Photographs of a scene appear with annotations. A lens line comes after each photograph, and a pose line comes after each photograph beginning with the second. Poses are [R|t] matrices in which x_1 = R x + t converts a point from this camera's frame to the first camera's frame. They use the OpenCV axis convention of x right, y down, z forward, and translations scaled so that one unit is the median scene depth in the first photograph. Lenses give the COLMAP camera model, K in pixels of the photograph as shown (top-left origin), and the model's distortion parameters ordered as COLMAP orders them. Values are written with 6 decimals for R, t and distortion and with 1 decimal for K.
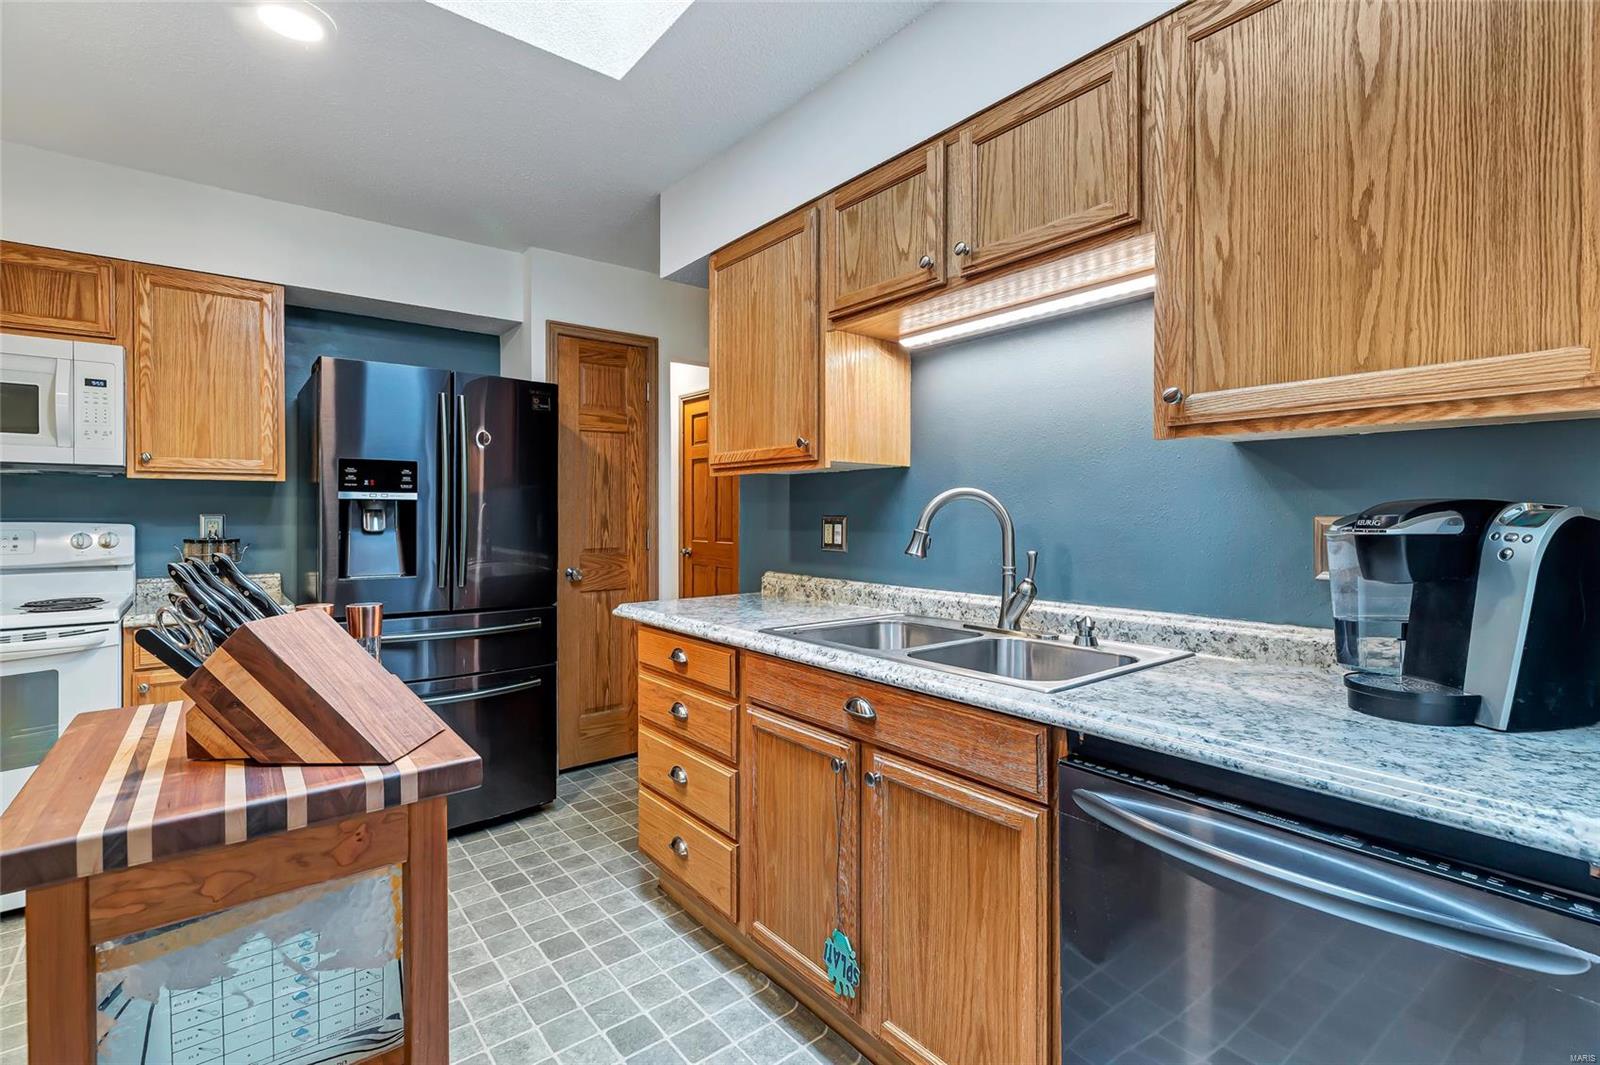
lens RADIAL K [[732.4, 0, 797.4], [0, 732.4, 517.1], [0, 0, 1]] dist [0.002088, -0.000021]
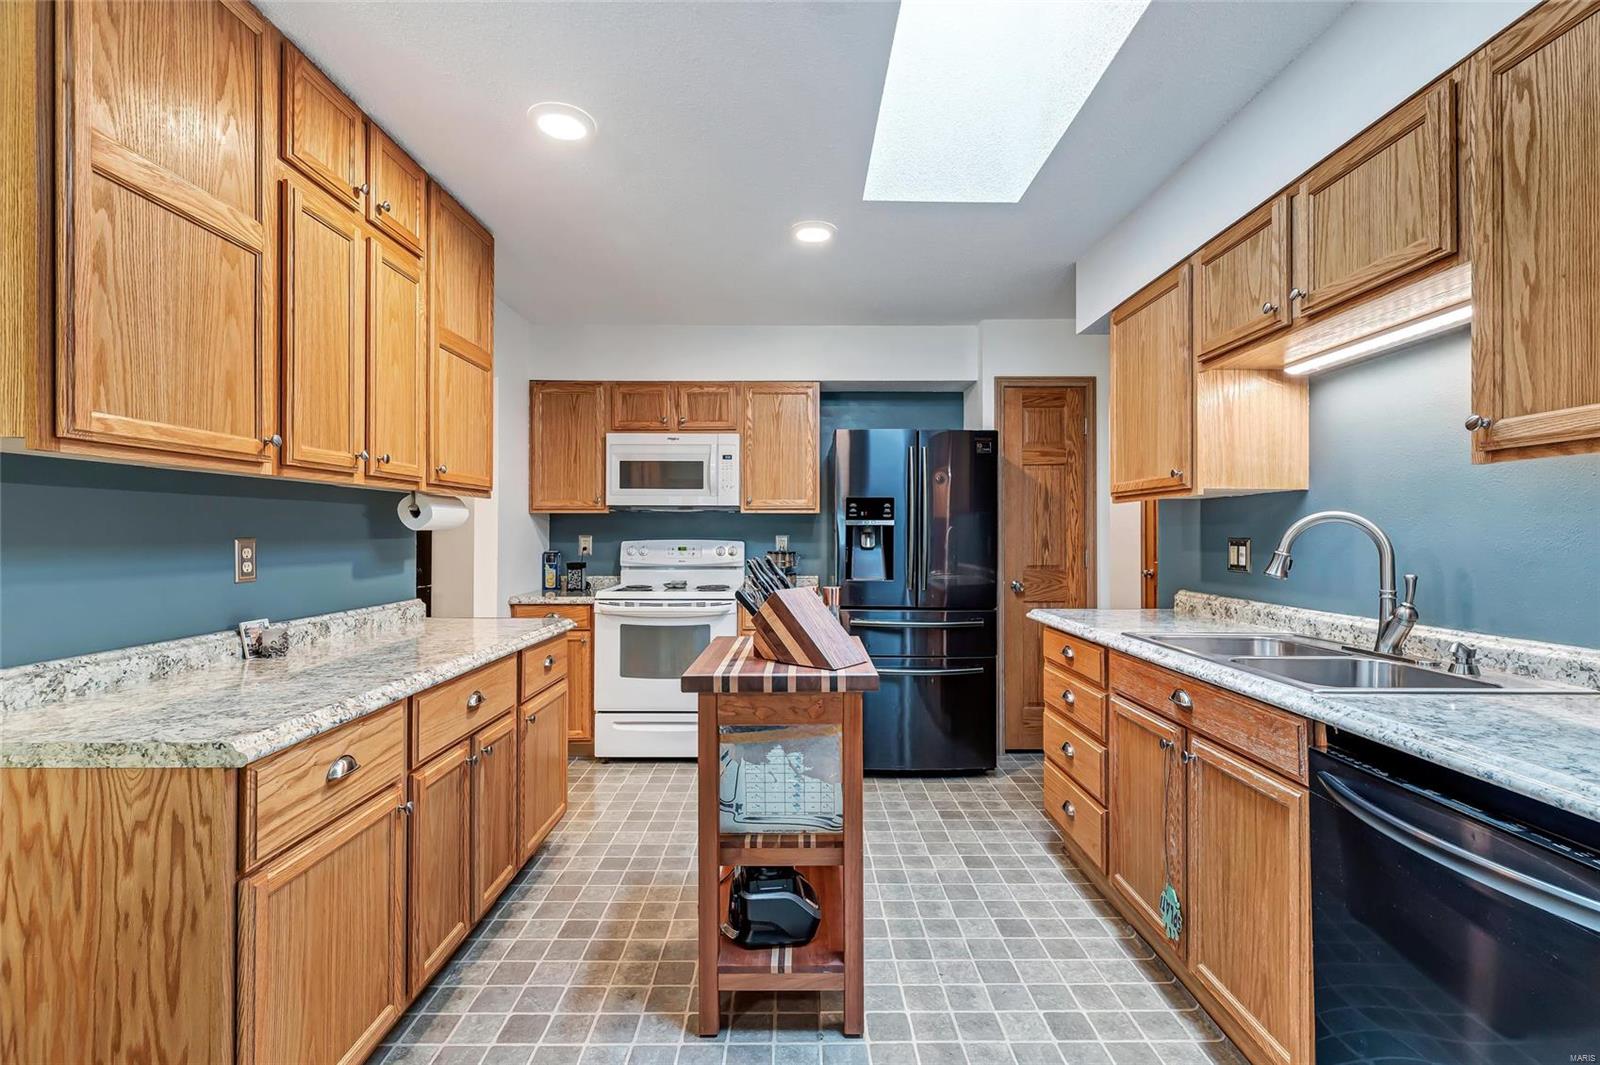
lens RADIAL K [[723.3, 0, 798.1], [0, 723.3, 528.8], [0, 0, 1]] dist [0.002273, 0.000244]
pose [[0.783239, -0.003744, -0.621710, 0.201696], [-0.004415, 0.999923, -0.011583, -0.000353], [0.621705, 0.011817, 0.783162, -0.195530]]
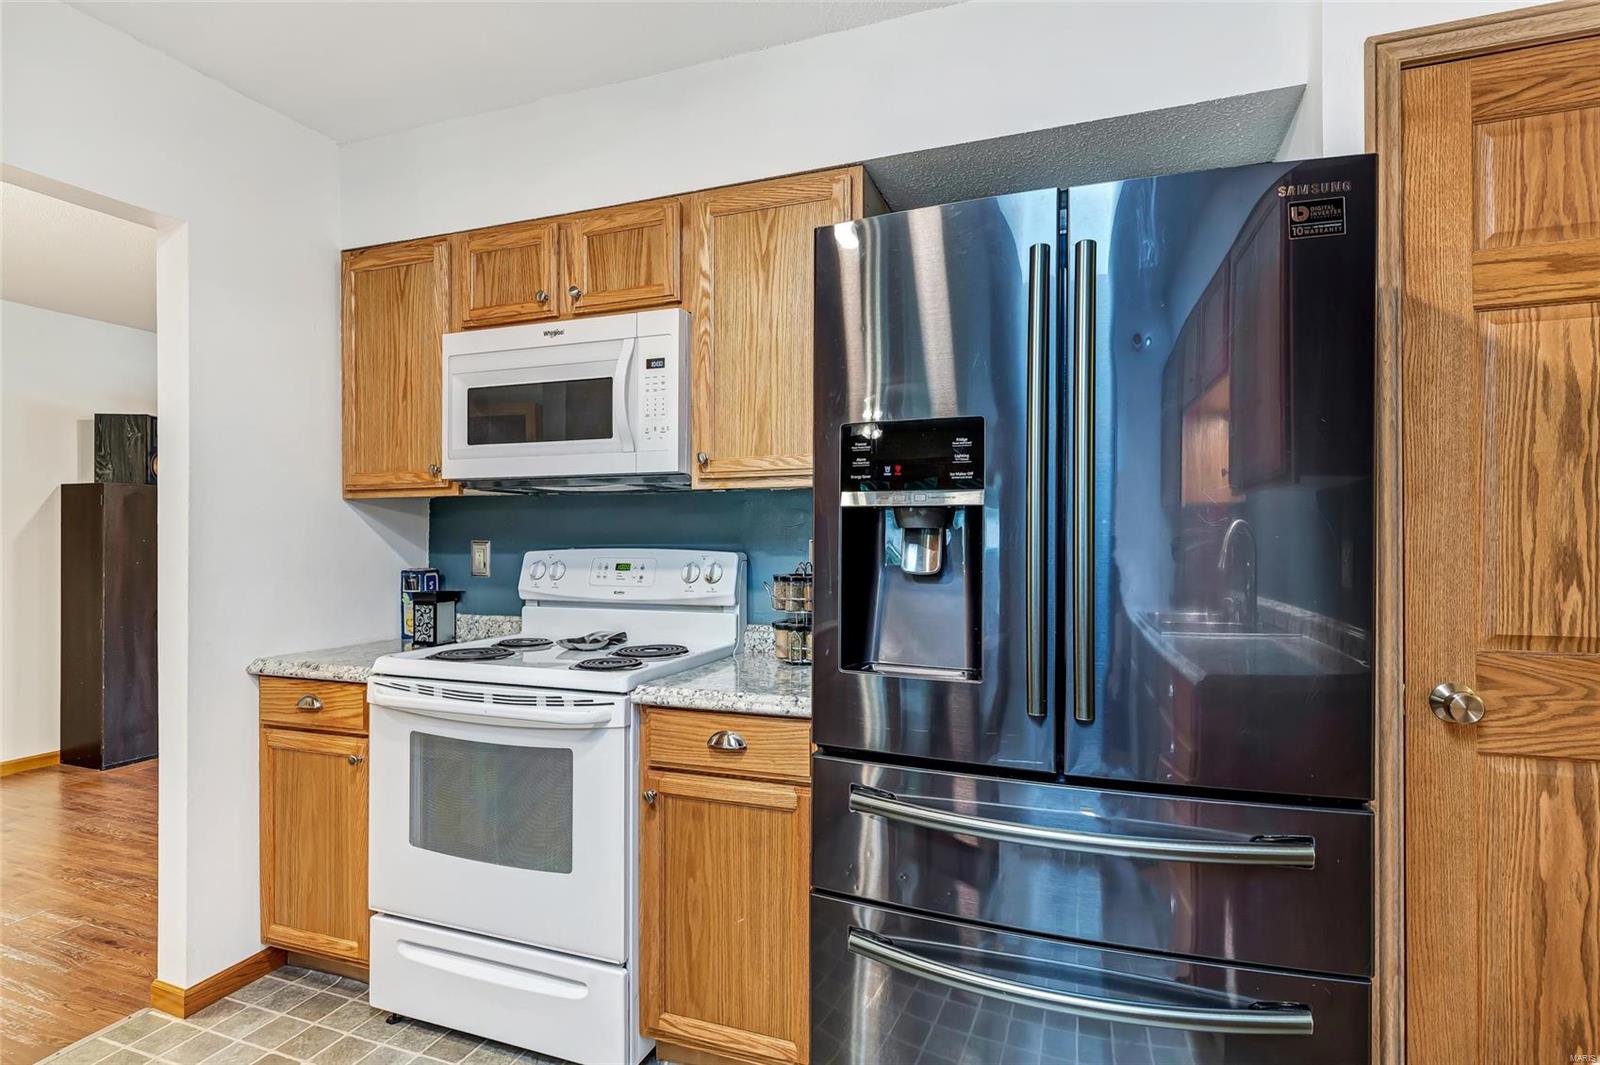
lens RADIAL K [[805.1, 0, 802.6], [0, 805.1, 536.1], [0, 0, 1]] dist [0.001198, -0.000022]
pose [[0.517700, -0.005304, -0.855546, -0.178340], [-0.004666, 0.999948, -0.009022, -0.000255], [0.855550, 0.008663, 0.517648, 0.706950]]
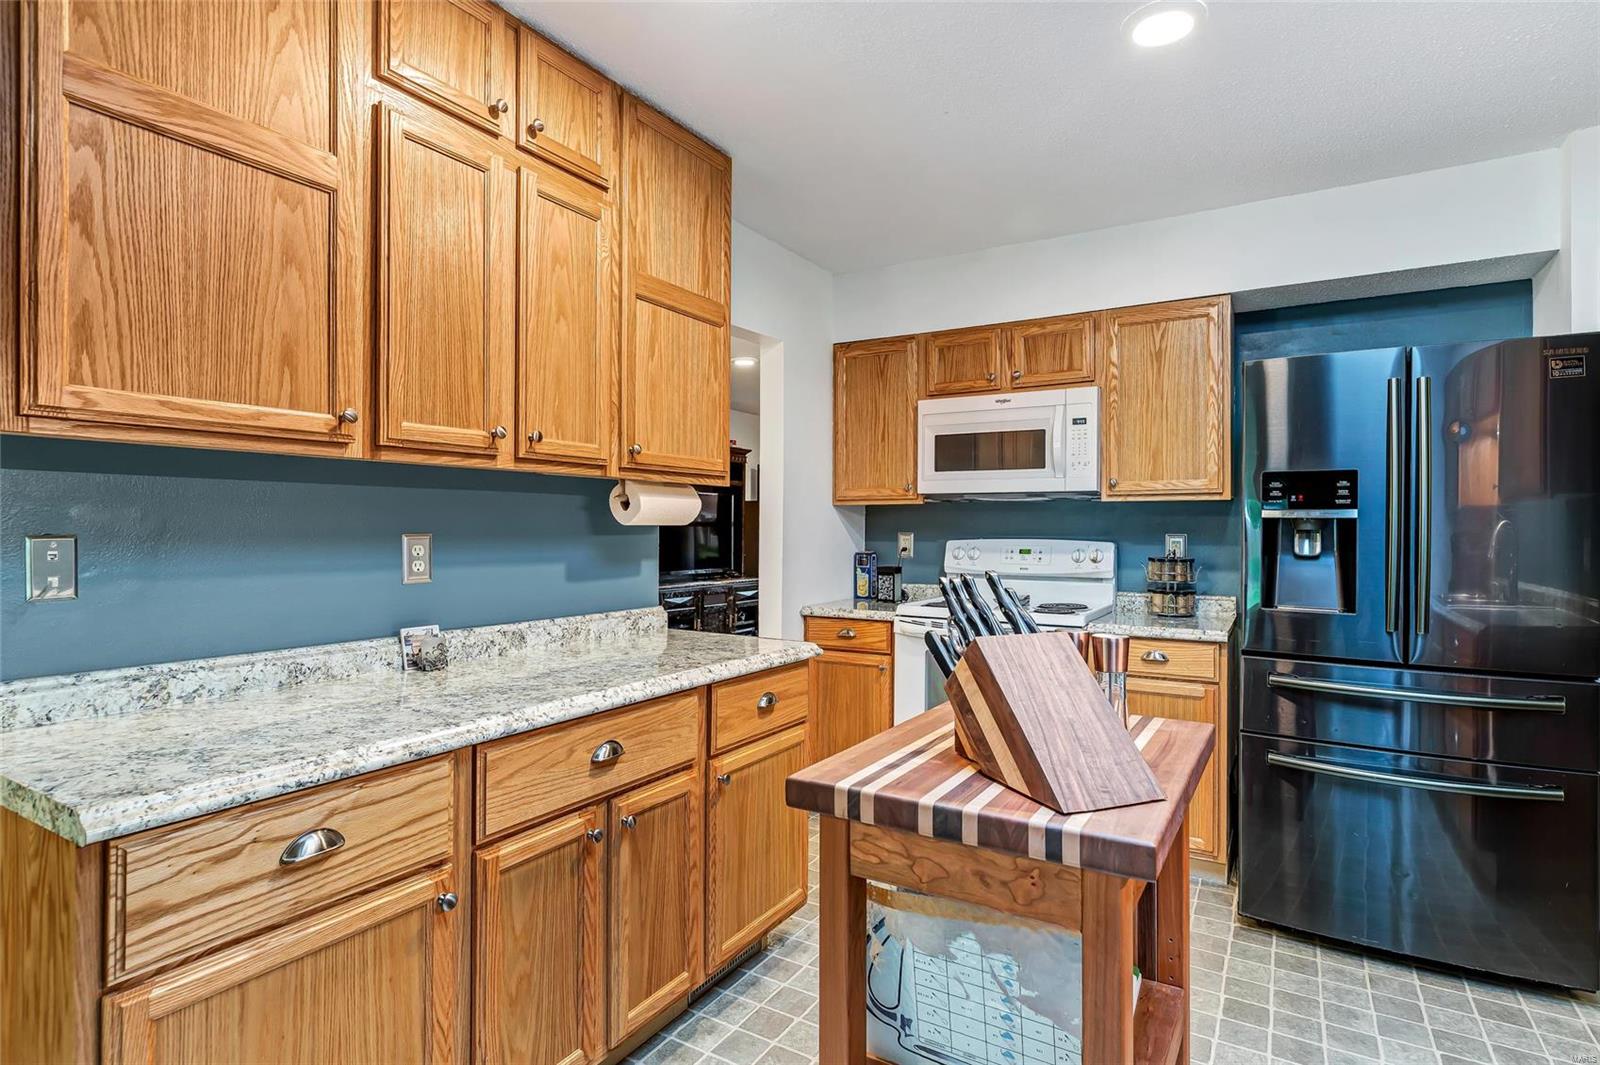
lens RADIAL K [[811.9, 0, 800.1], [0, 811.9, 524.3], [0, 0, 1]] dist [-0.002559, -0.000085]
pose [[0.346175, -0.004599, -0.938159, 0.104464], [-0.010323, 0.999909, -0.008711, -0.002744], [0.938113, 0.012700, 0.346096, 0.136042]]
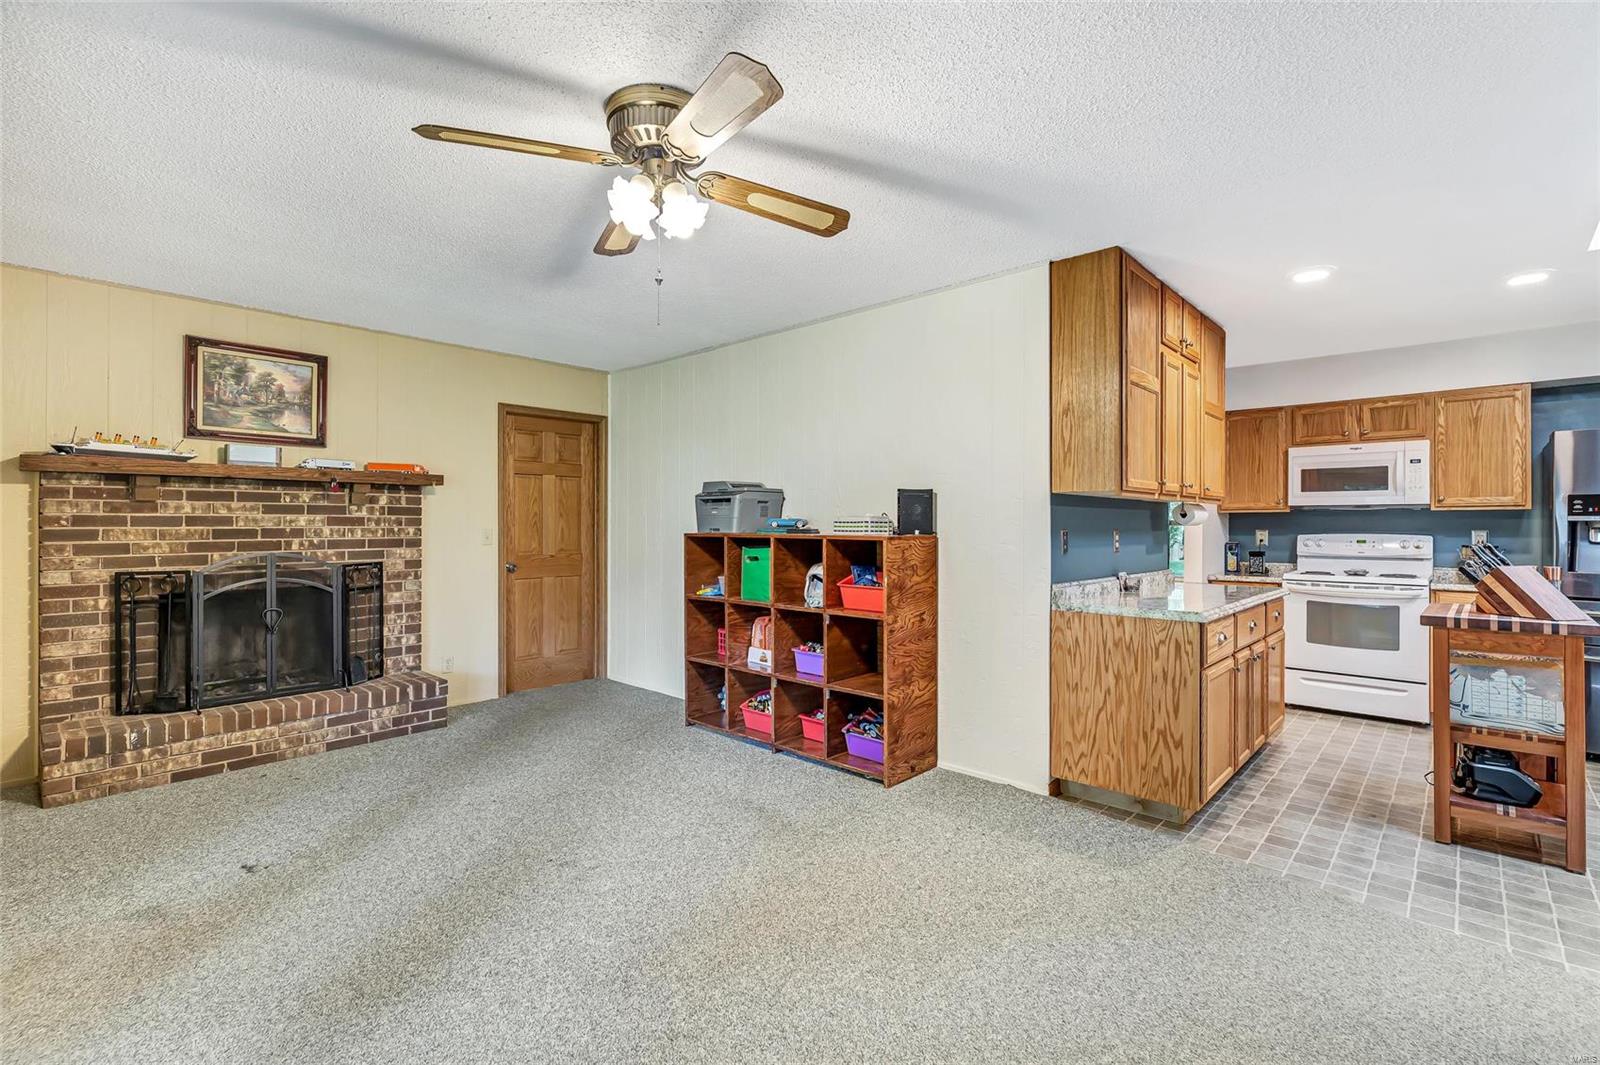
lens RADIAL K [[718.5, 0, 804.0], [0, 718.5, 525.0], [0, 0, 1]] dist [0.001331, 0.000093]
pose [[0.149212, -0.003974, -0.988797, 0.658564], [-0.008926, 0.999946, -0.005365, 0.007214], [0.988765, 0.009627, 0.149168, -0.852994]]
